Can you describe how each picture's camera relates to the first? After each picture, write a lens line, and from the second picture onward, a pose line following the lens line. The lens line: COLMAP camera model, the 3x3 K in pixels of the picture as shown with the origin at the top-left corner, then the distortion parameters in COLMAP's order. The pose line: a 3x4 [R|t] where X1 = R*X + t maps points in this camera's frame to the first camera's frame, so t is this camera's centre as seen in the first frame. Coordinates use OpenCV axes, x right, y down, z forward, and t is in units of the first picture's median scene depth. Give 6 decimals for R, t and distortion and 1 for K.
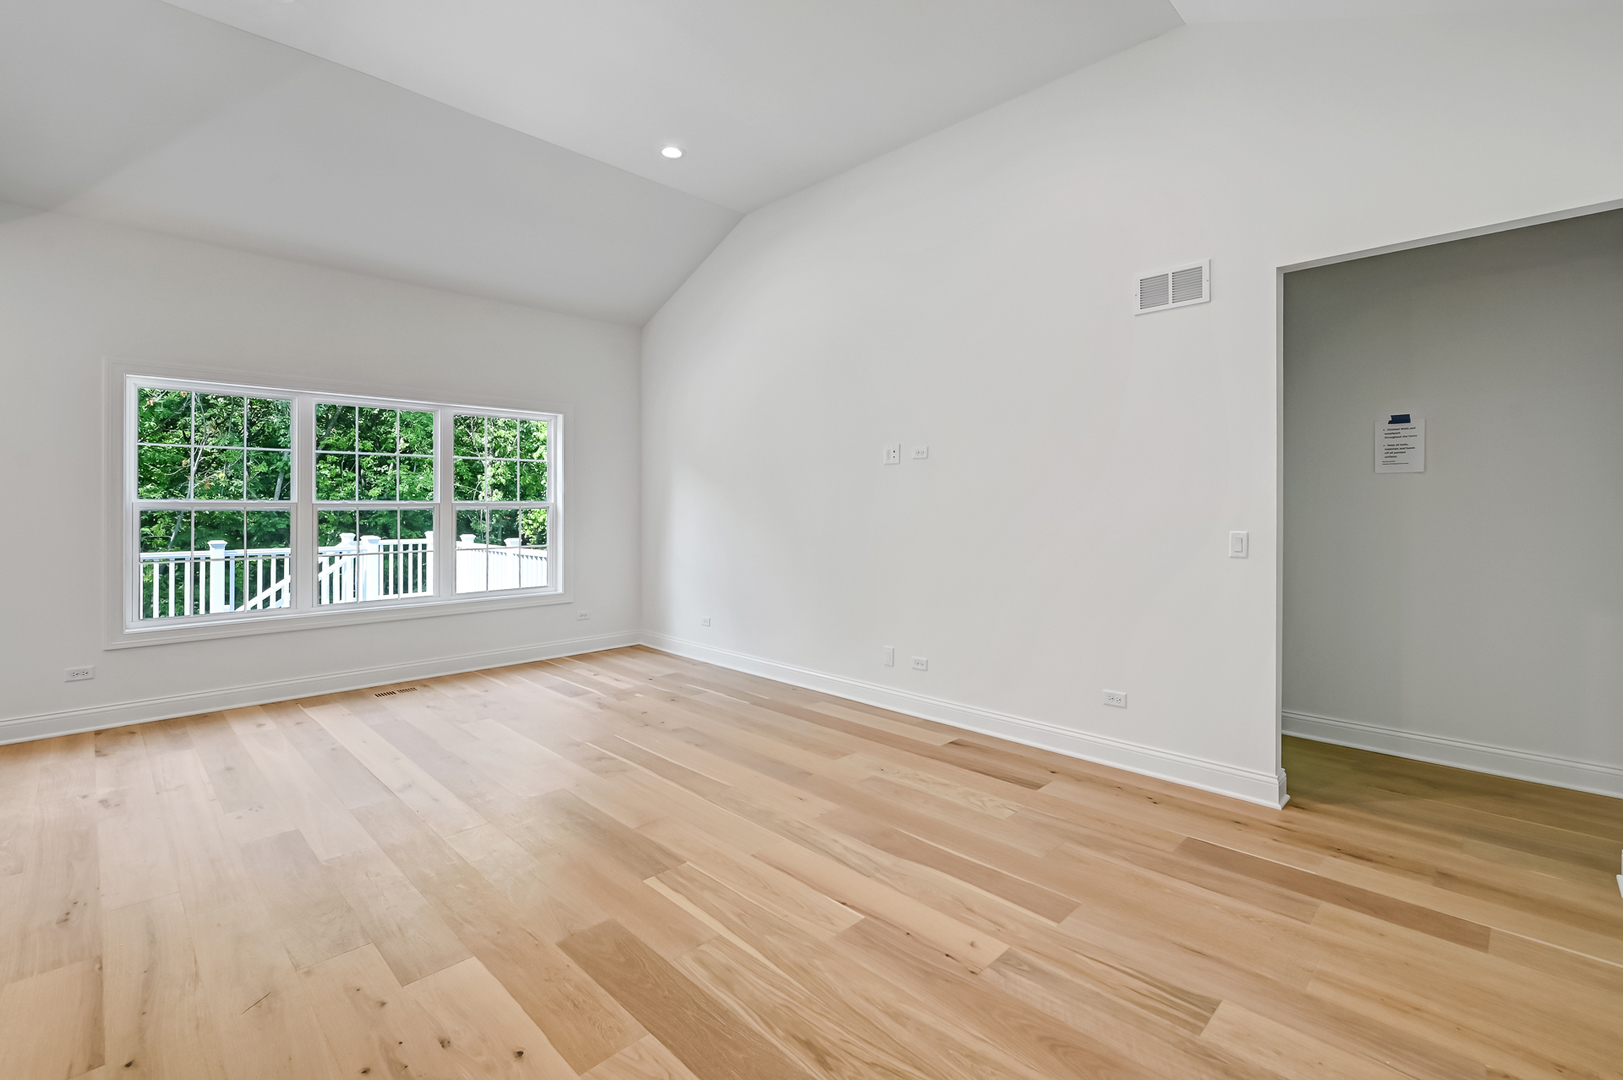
lens RADIAL K [[703.8, 0, 854.2], [0, 703.8, 504.4], [0, 0, 1]] dist [-0.005369, 0.000278]
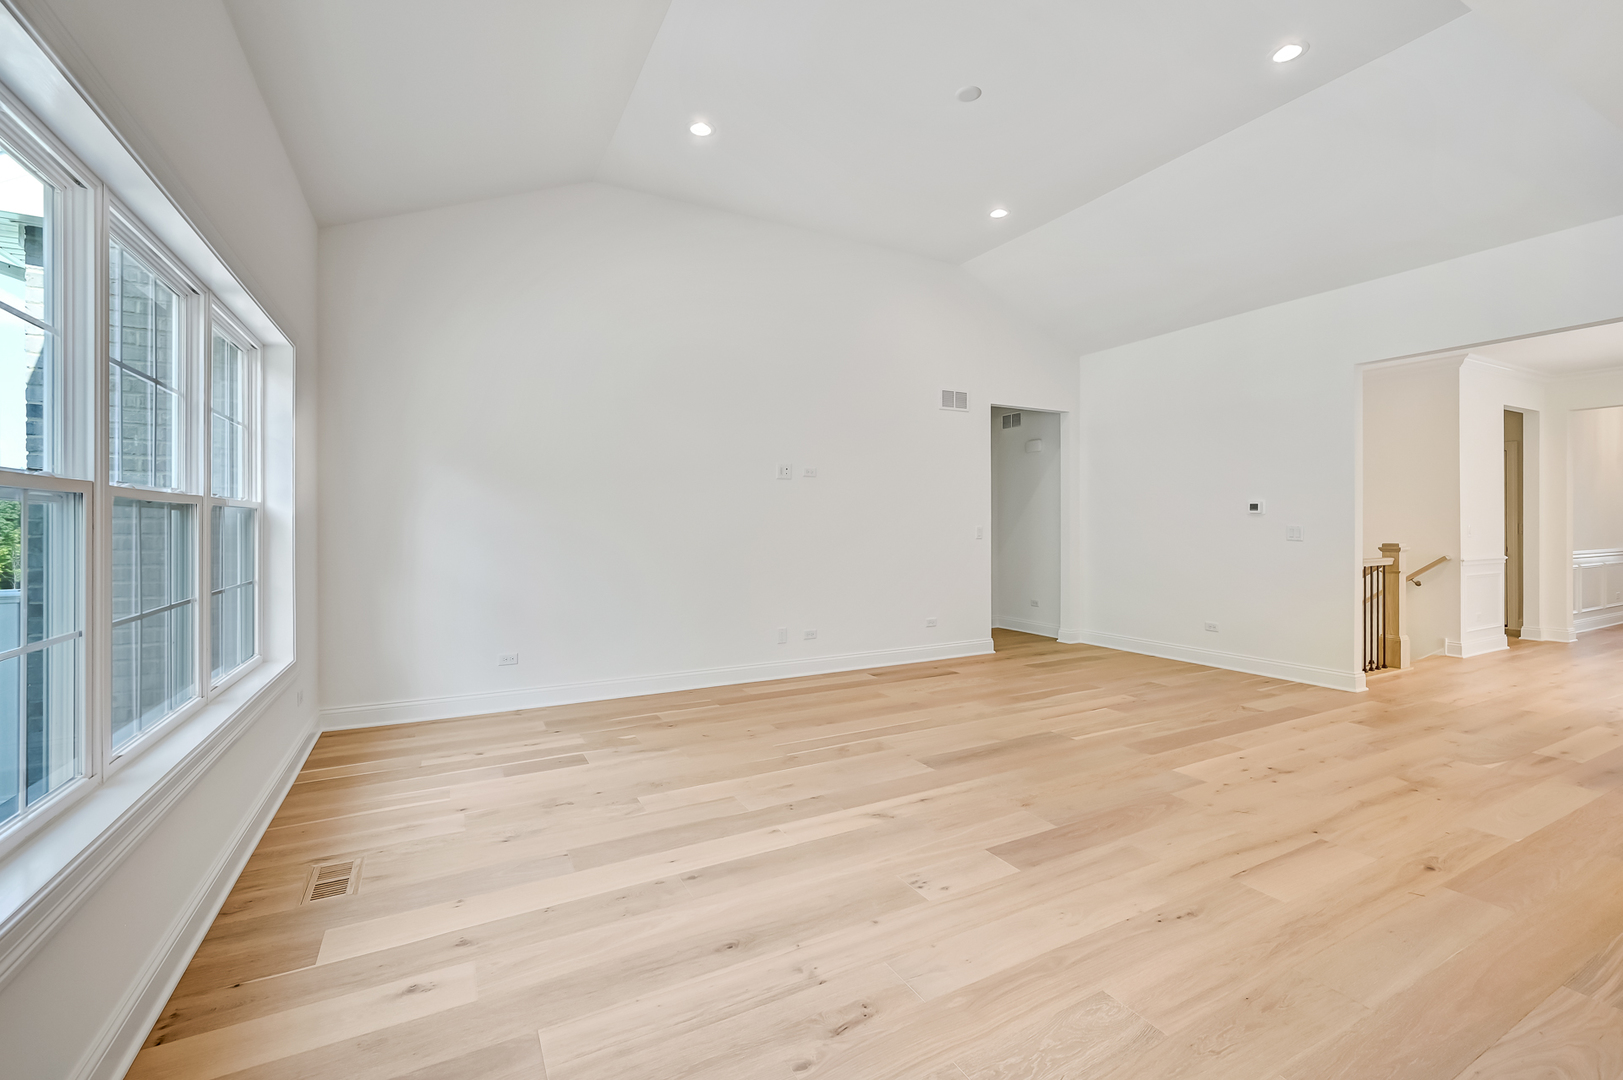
lens RADIAL K [[676.4, 0, 807.7], [0, 676.4, 522.9], [0, 0, 1]] dist [0.000882, -0.000079]
pose [[0.338372, -0.000870, 0.941012, -1.410177], [0.000633, 1.000000, 0.000696, 0.025438], [-0.941012, 0.000360, 0.338373, 0.754102]]
